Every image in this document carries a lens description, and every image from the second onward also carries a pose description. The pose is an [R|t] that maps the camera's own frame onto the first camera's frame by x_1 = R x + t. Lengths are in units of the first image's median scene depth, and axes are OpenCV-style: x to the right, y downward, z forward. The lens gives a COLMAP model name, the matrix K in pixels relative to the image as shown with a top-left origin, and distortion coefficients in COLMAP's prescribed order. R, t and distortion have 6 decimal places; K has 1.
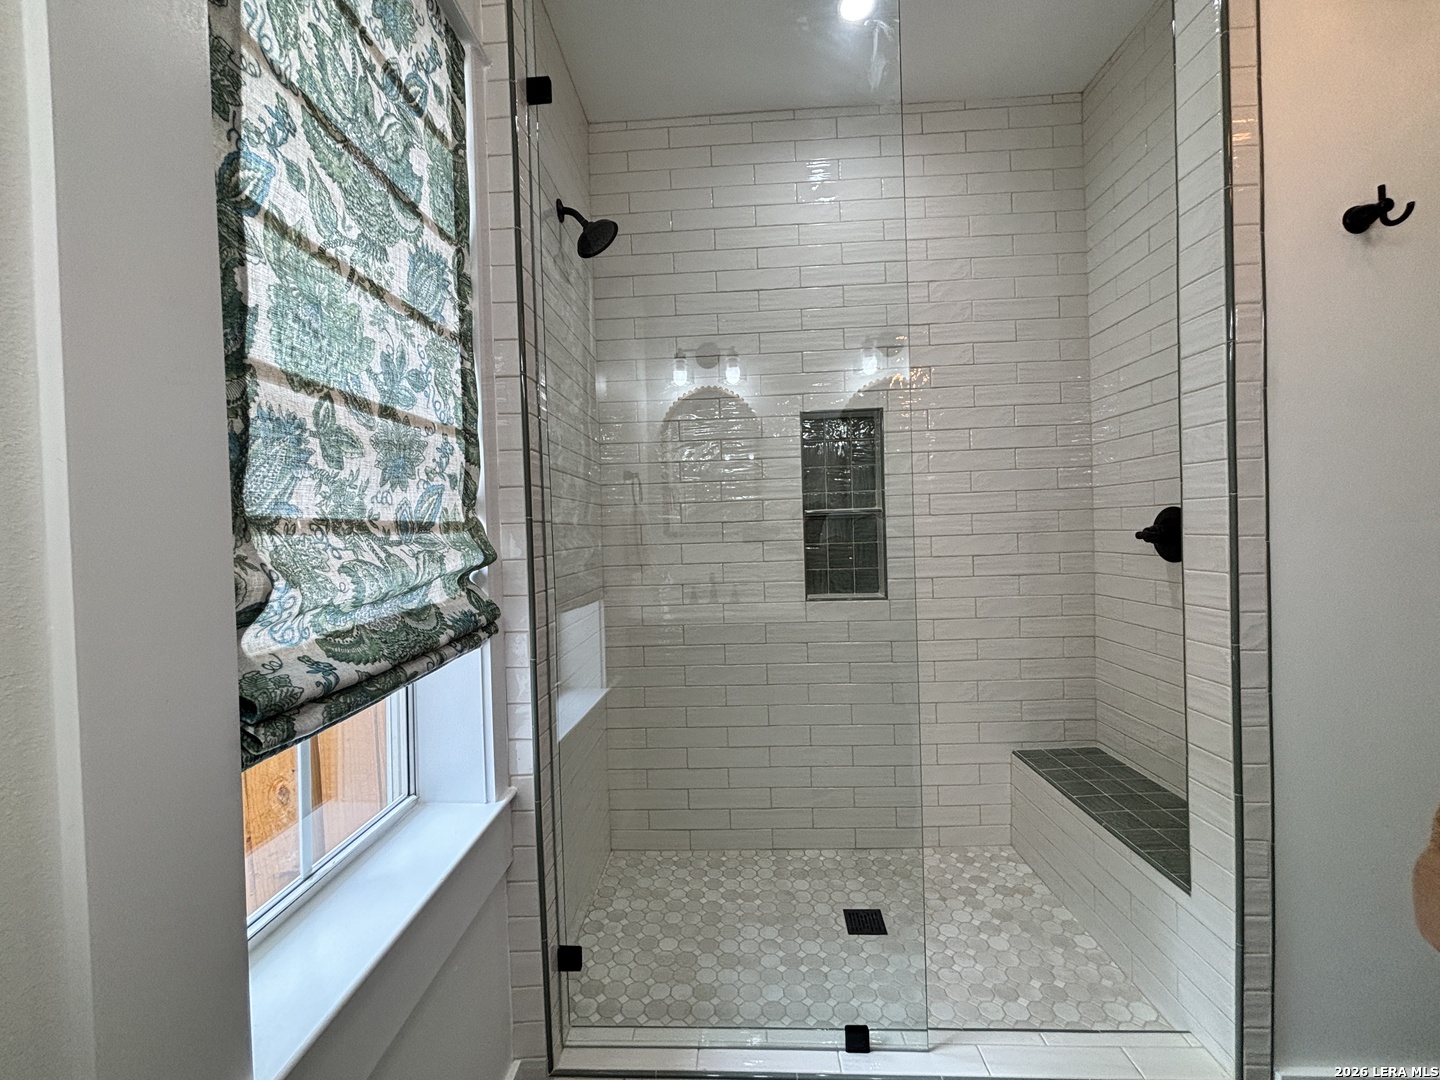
lens RADIAL K [[582.5, 0, 719.1], [0, 582.5, 539.6], [0, 0, 1]] dist [-0.005446, 0.003098]
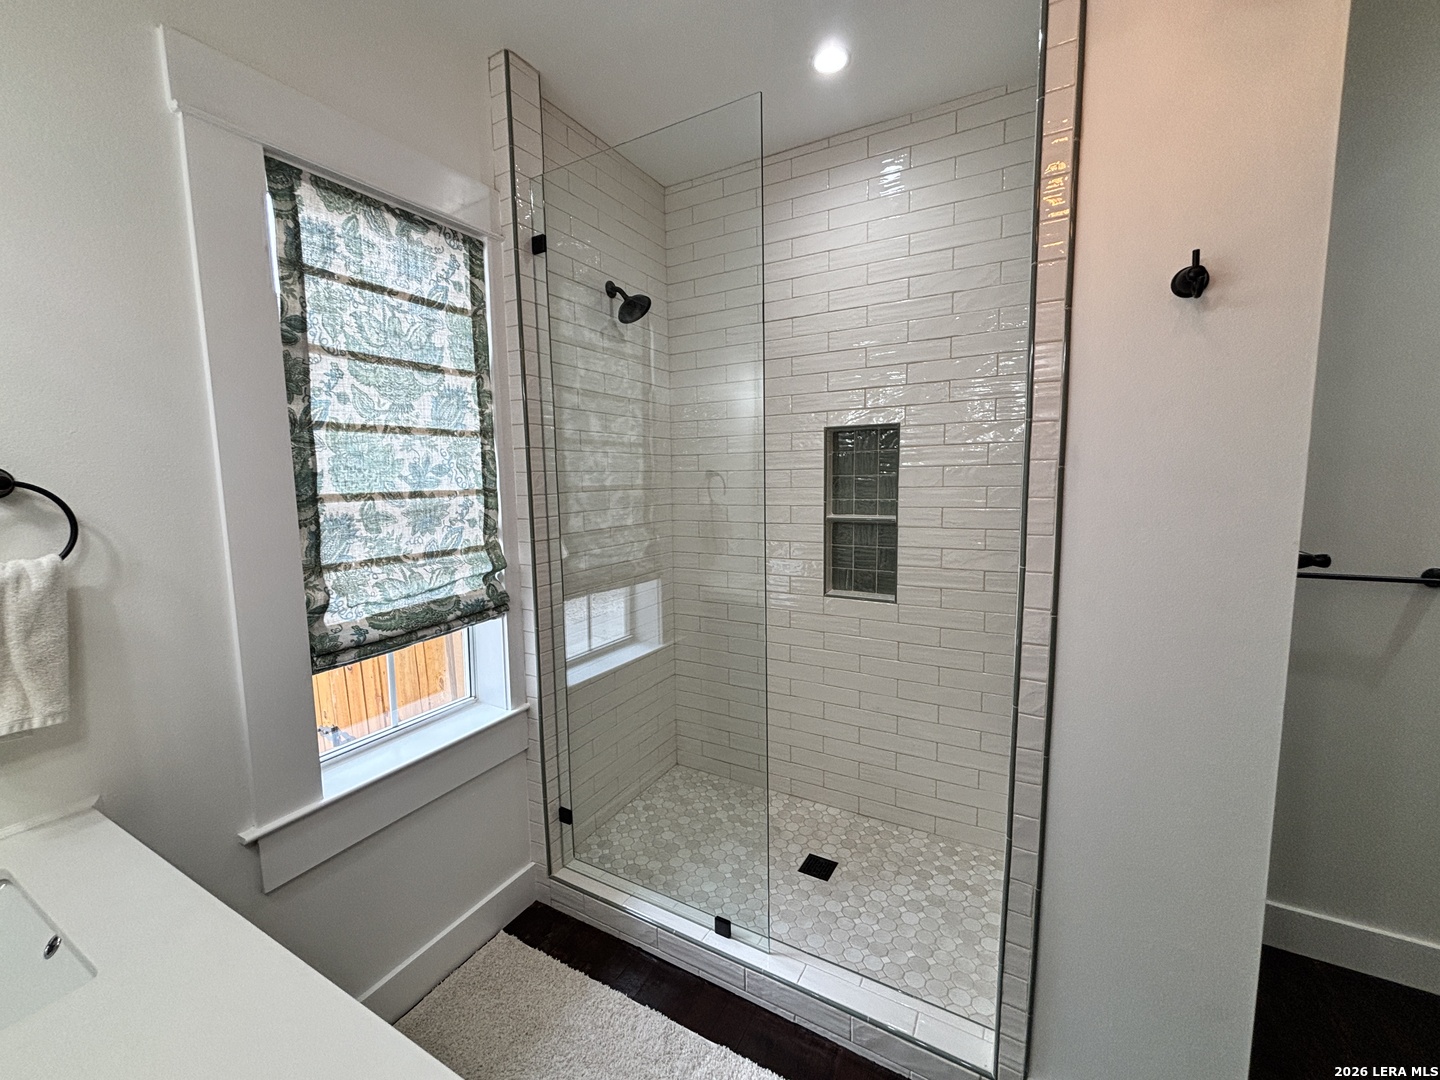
lens RADIAL K [[582.5, 0, 715.8], [0, 582.5, 540.2], [0, 0, 1]] dist [-0.005446, 0.003098]
pose [[0.893183, 0.067928, -0.444534, 0.947970], [-0.021061, 0.993760, 0.109537, -0.254335], [0.449200, -0.088474, 0.889040, -0.193302]]
